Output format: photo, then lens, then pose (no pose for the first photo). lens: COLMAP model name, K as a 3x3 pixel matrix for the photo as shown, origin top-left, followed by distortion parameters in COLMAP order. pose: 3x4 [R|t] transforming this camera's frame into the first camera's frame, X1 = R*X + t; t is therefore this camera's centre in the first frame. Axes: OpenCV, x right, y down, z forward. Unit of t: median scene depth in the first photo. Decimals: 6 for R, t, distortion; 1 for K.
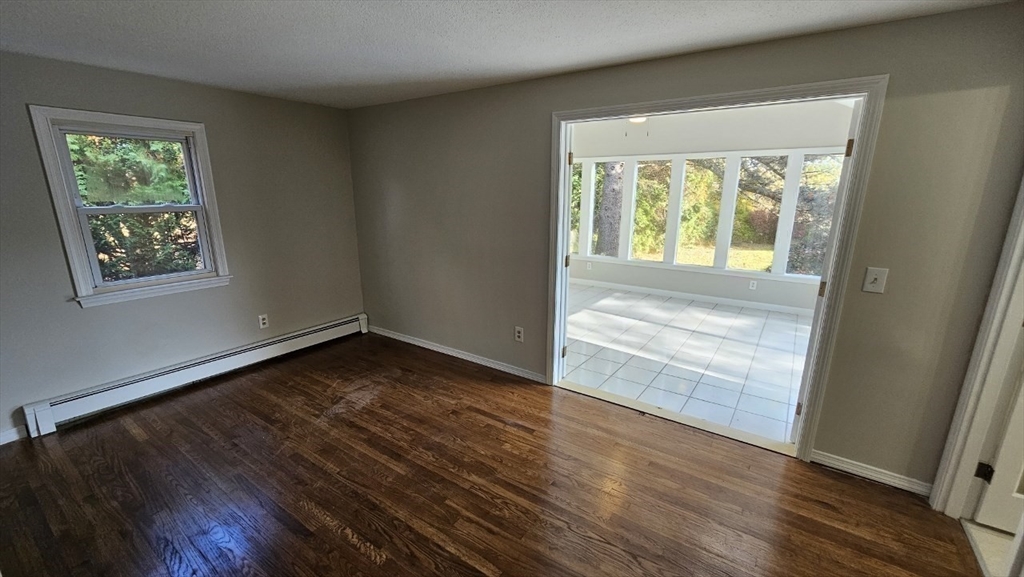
lens RADIAL K [[417.6, 0, 508.2], [0, 417.6, 291.5], [0, 0, 1]] dist [-0.000584, 0.000113]
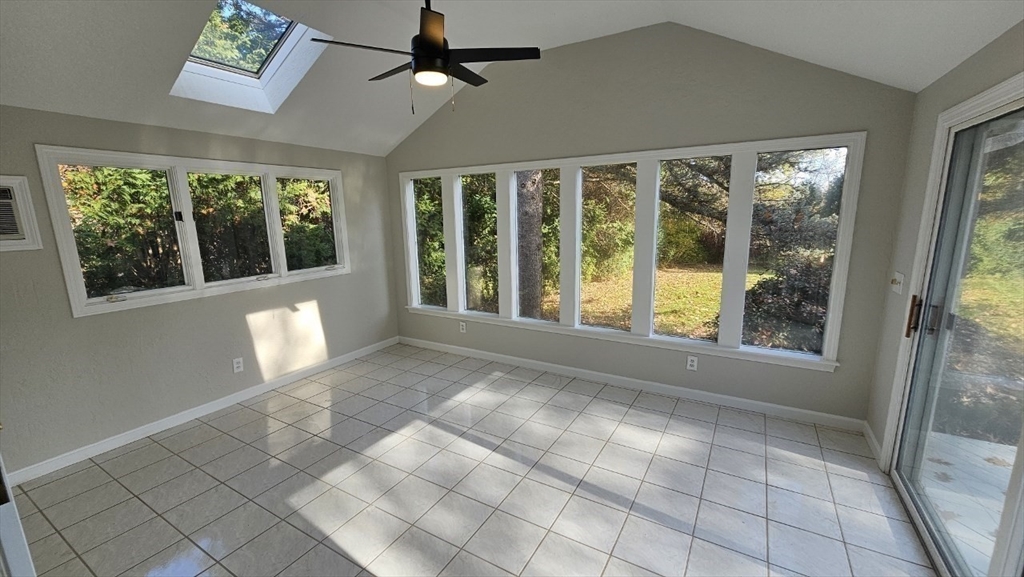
lens RADIAL K [[414.5, 0, 508.7], [0, 414.5, 290.0], [0, 0, 1]] dist [-0.001021, 0.000018]
pose [[0.996853, -0.037824, 0.069661, 0.227873], [0.041424, 0.997841, -0.050971, -0.086056], [-0.067583, 0.053696, 0.996268, 0.330532]]
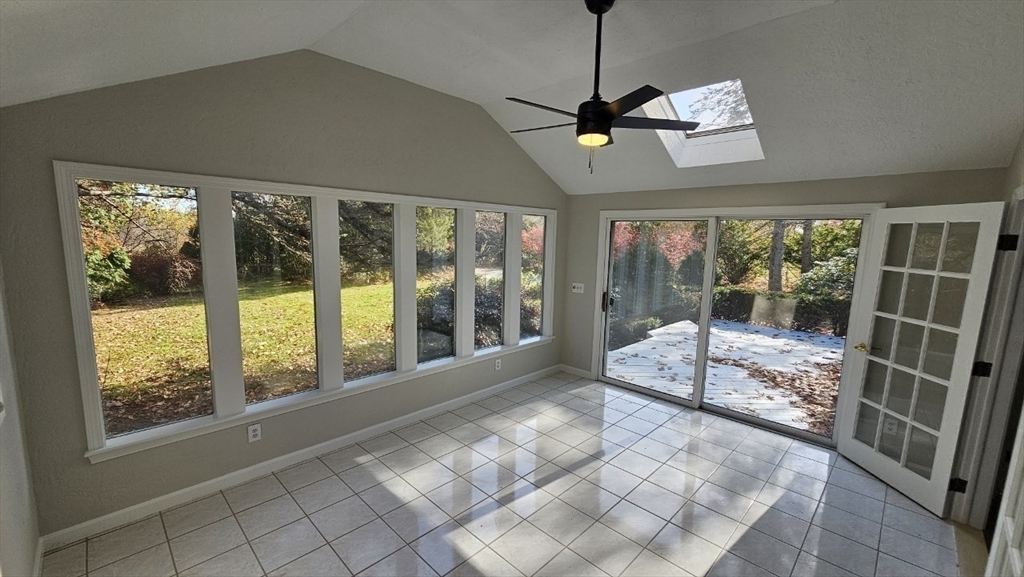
lens RADIAL K [[416.5, 0, 507.9], [0, 416.5, 291.4], [0, 0, 1]] dist [-0.000816, 0.000562]
pose [[0.169667, -0.137098, 0.975919, -0.165573], [0.210141, 0.972534, 0.100089, -0.195534], [-0.962836, 0.188099, 0.193817, 0.661487]]
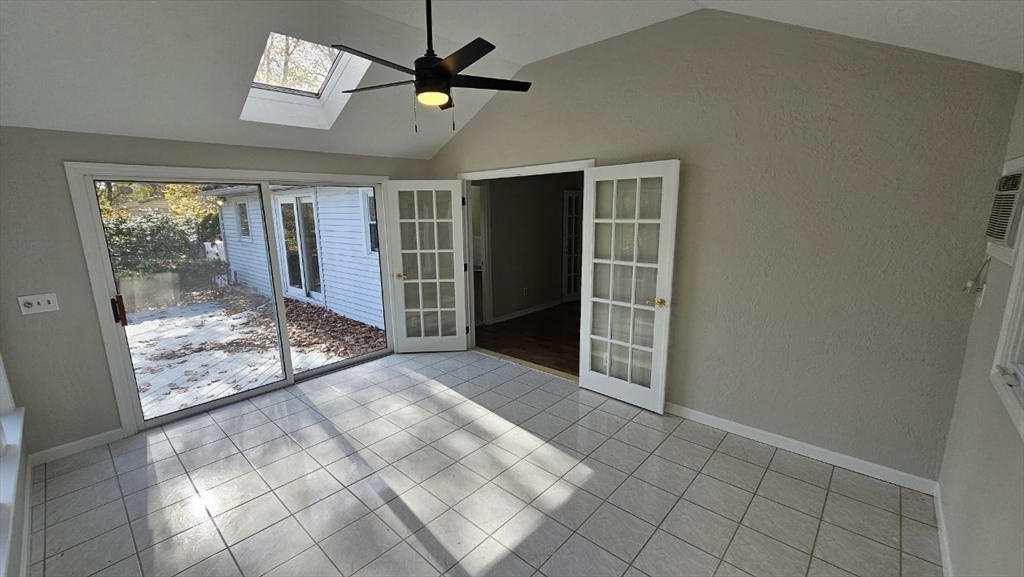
lens RADIAL K [[417.6, 0, 508.2], [0, 417.6, 291.5], [0, 0, 1]] dist [-0.000584, 0.000113]
pose [[-0.990836, -0.018499, 0.133795, 0.088592], [0.039983, 0.906009, 0.421365, -0.266010], [-0.129015, 0.422854, -0.896967, 0.995187]]
